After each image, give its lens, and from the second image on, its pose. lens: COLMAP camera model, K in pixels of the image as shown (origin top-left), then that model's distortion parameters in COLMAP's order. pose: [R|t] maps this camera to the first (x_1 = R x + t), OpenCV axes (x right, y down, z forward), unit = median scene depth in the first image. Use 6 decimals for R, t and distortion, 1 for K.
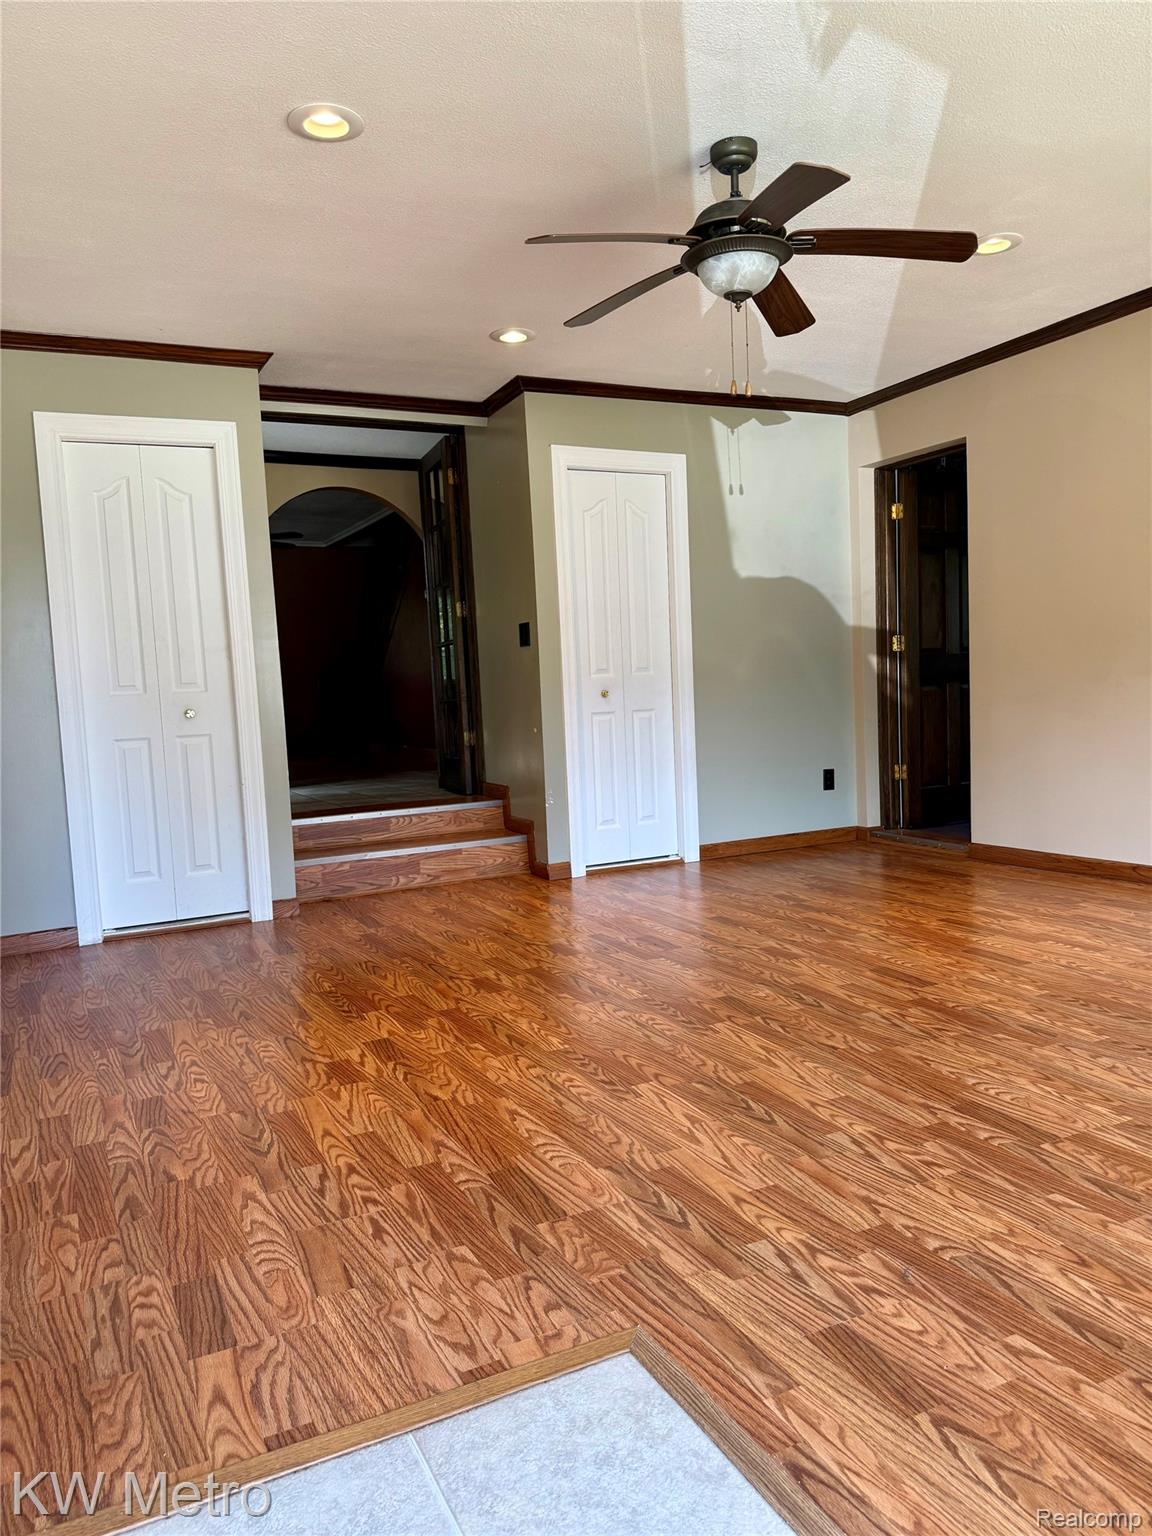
lens RADIAL K [[1076.4, 0, 582.8], [0, 1076.4, 767.6], [0, 0, 1]] dist [0.024269, -0.015891]
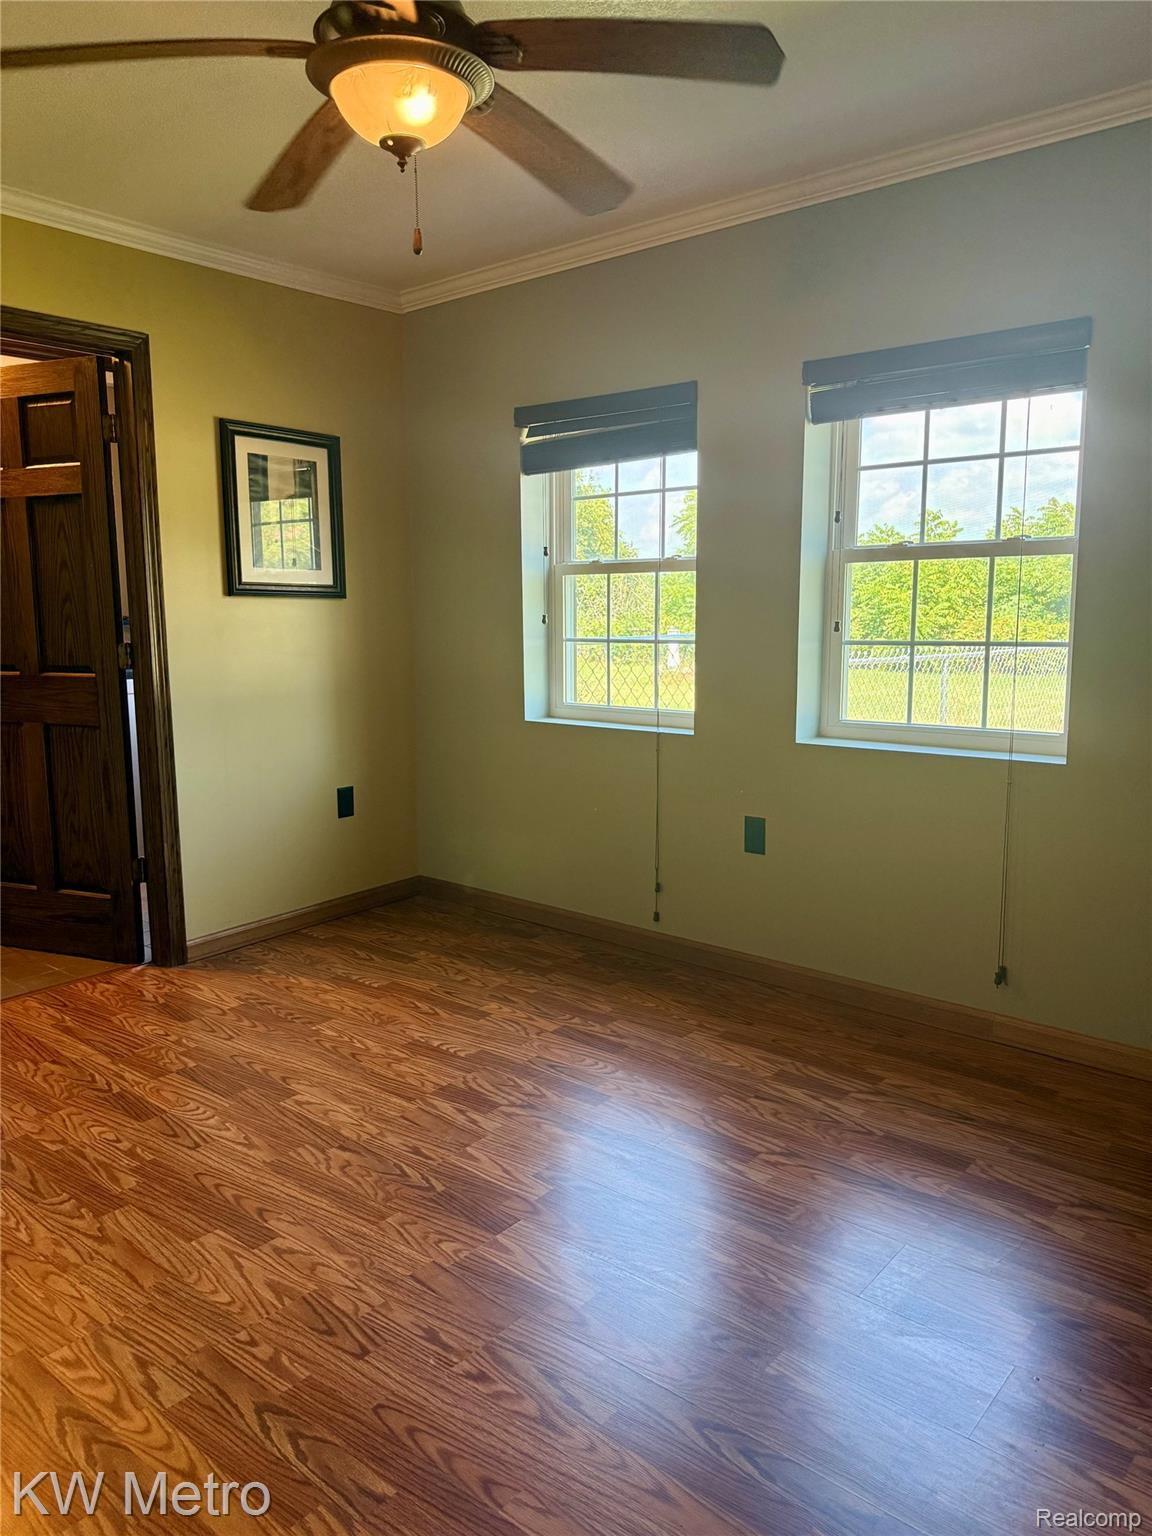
lens RADIAL K [[1076.4, 0, 573.3], [0, 1076.4, 764.6], [0, 0, 1]] dist [0.024269, -0.015891]
pose [[-0.918745, 0.061686, -0.390003, 0.037034], [-0.016113, 0.981041, 0.193128, -0.287124], [0.394523, 0.183720, -0.900333, 2.456068]]
